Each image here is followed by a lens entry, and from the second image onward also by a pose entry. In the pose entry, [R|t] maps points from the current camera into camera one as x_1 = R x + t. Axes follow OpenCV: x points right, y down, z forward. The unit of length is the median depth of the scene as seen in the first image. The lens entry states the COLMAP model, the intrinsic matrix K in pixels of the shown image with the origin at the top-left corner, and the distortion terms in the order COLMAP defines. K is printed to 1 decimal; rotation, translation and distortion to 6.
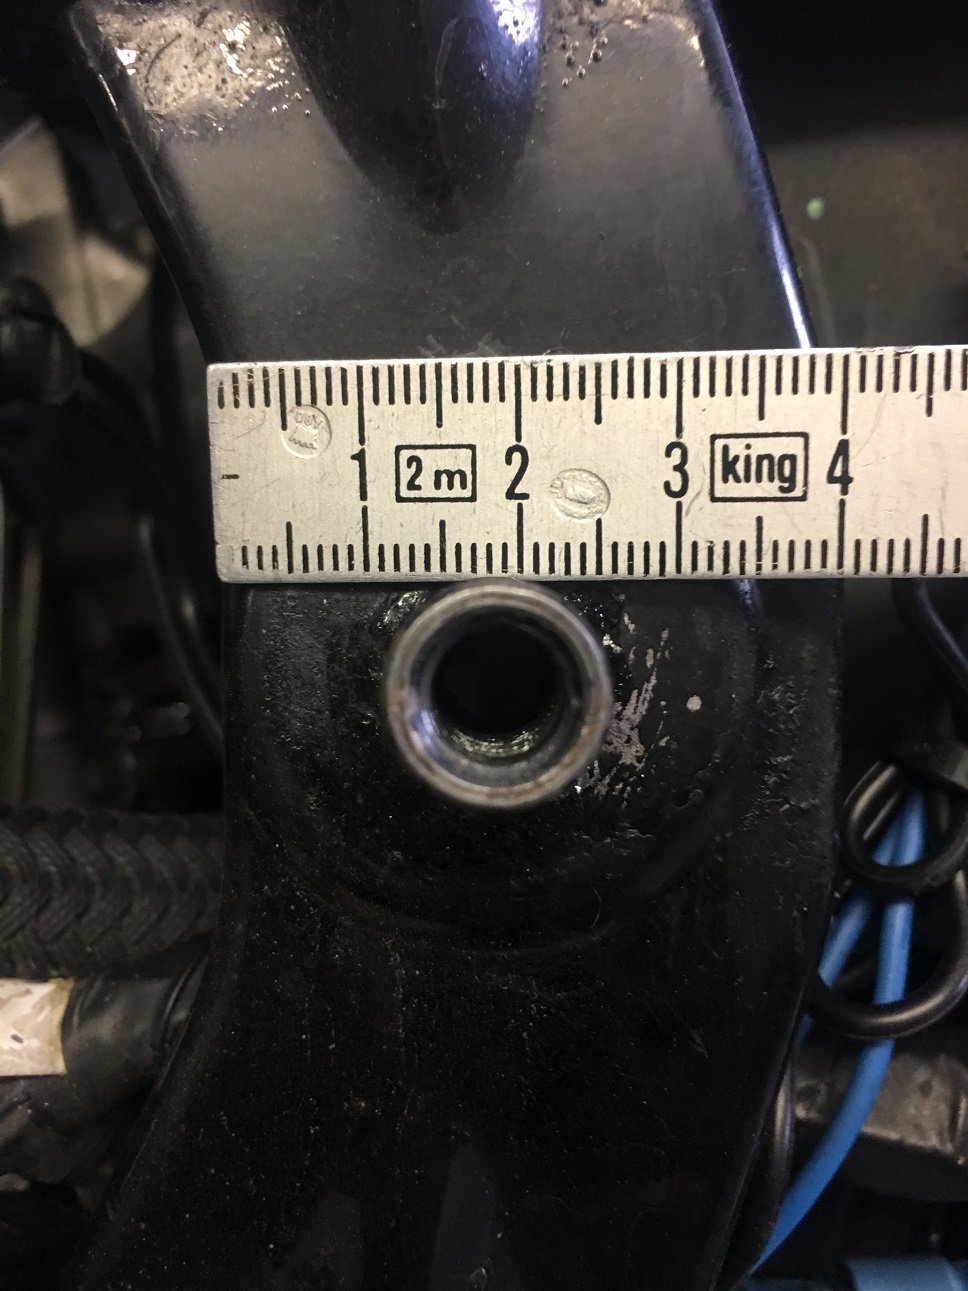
lens RADIAL K [[1170.1, 0, 484.0], [0, 1170.1, 645.5], [0, 0, 1]] dist [0.013921, 0.002385]
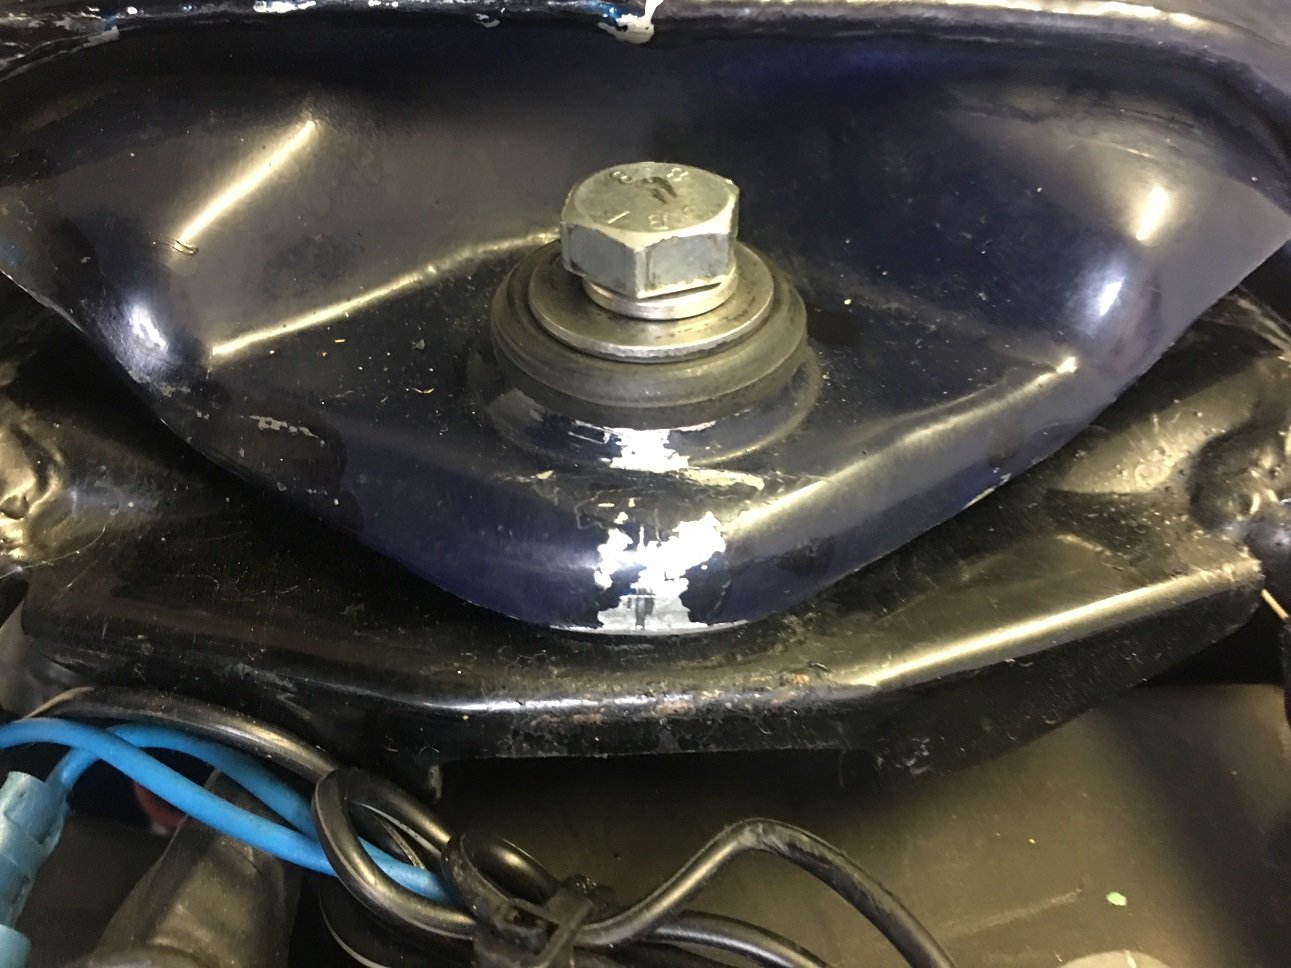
lens RADIAL K [[1131.8, 0, 645.5], [0, 1131.8, 484.0], [0, 0, 1]] dist [0.075224, -0.159073]
pose [[0.045442, 0.642654, -0.764807, 1.021583], [-0.998354, 0.002402, -0.057301, 0.109435], [-0.034988, 0.766152, 0.641706, 0.154231]]
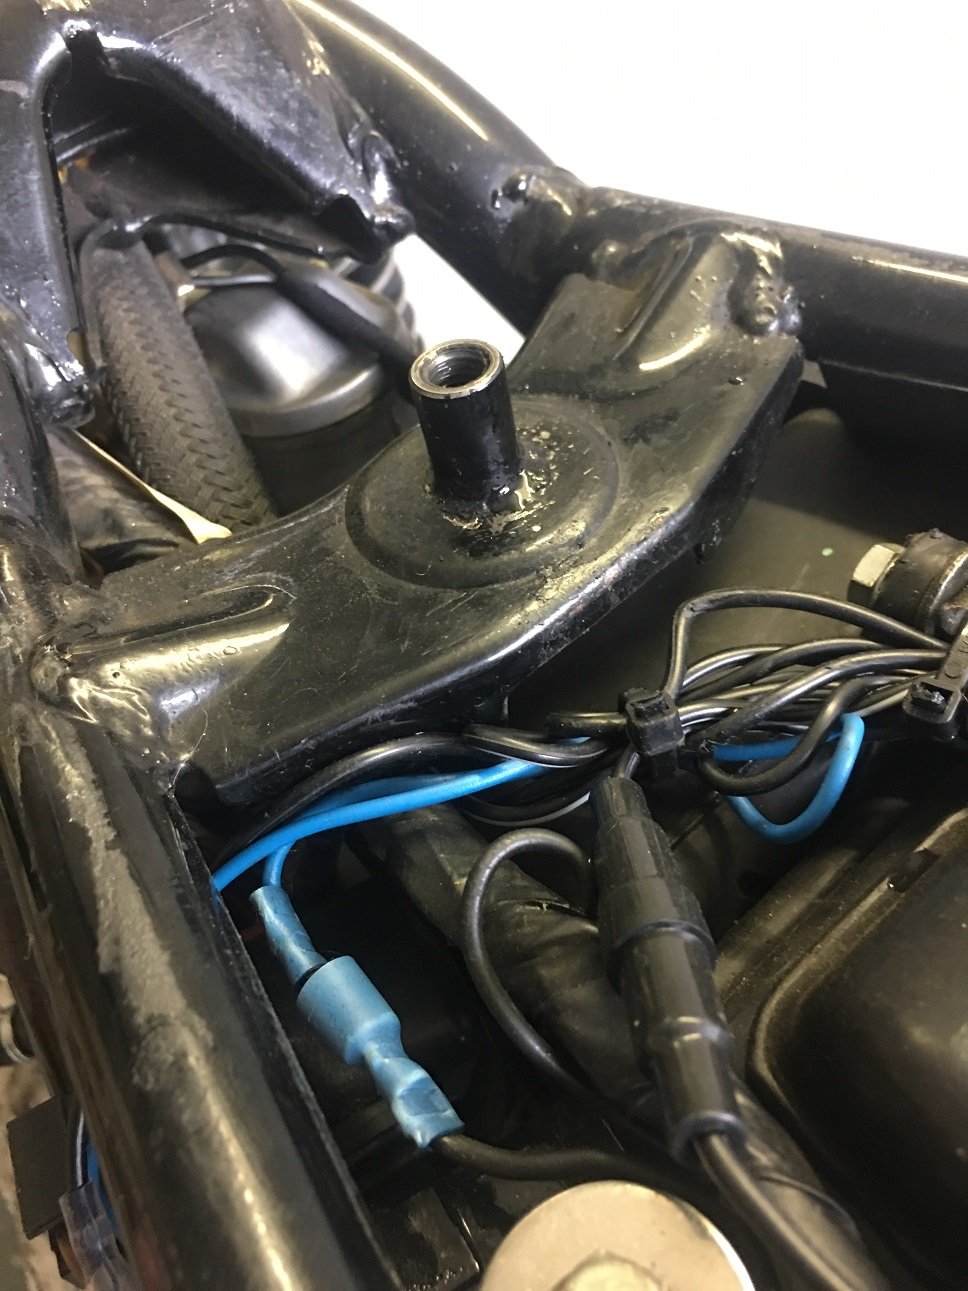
lens RADIAL K [[1131.8, 0, 483.2], [0, 1131.8, 636.2], [0, 0, 1]] dist [0.075224, -0.159073]
pose [[0.653266, 0.484319, -0.581961, 1.283186], [-0.744166, 0.552349, -0.375669, 0.906409], [0.139502, 0.678488, 0.721244, -0.241541]]
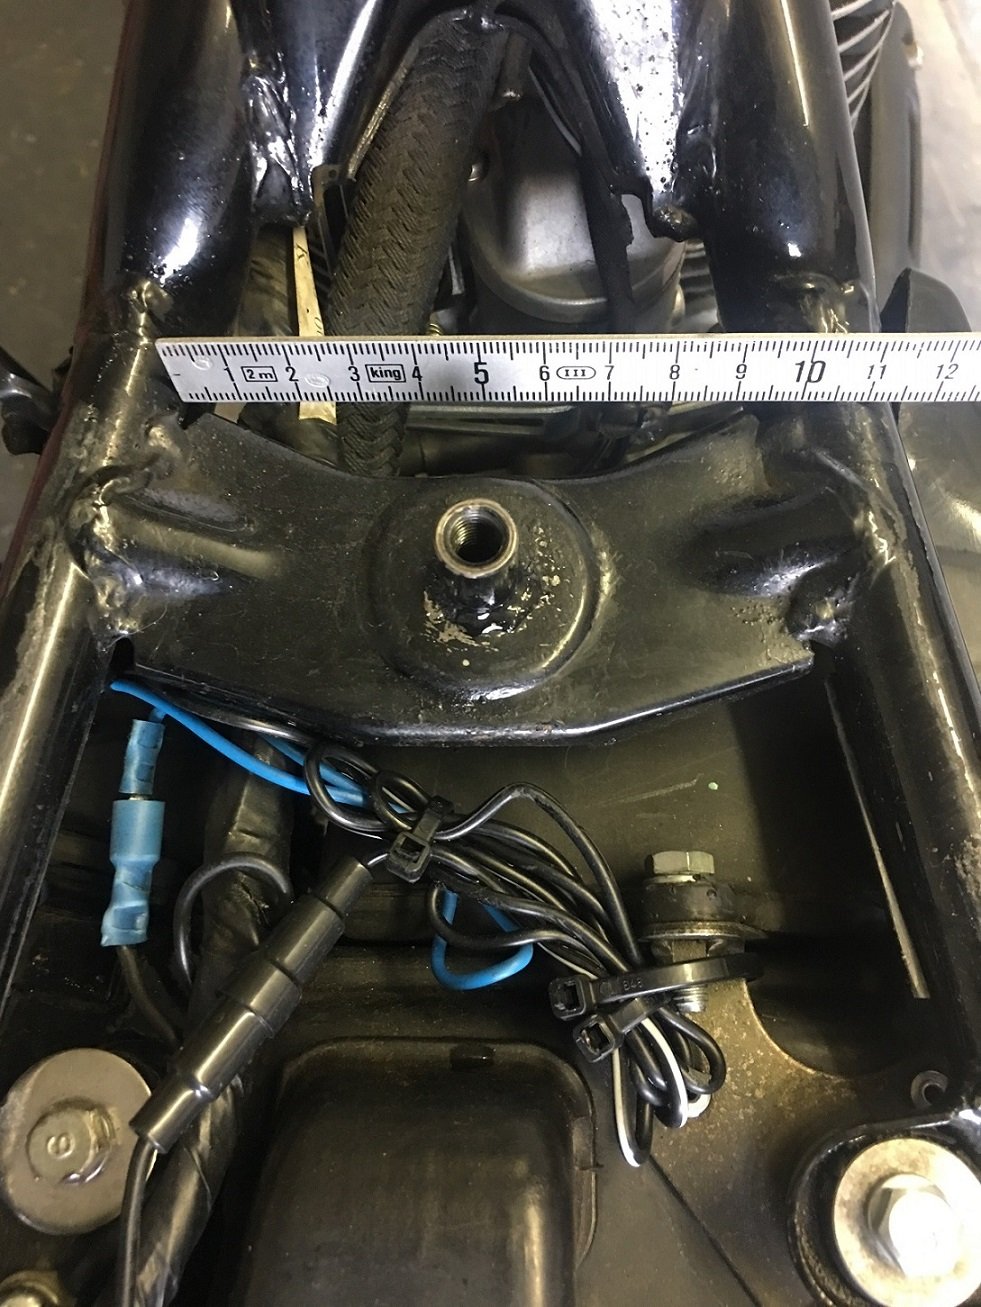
lens RADIAL K [[1145.8, 0, 489.7], [0, 1145.8, 644.1], [0, 0, 1]] dist [0.075224, -0.159073]
pose [[0.010221, 0.961581, -0.274332, 0.747470], [-0.999437, 0.001053, -0.033543, 0.077231], [-0.031965, 0.274520, 0.961050, -1.141004]]
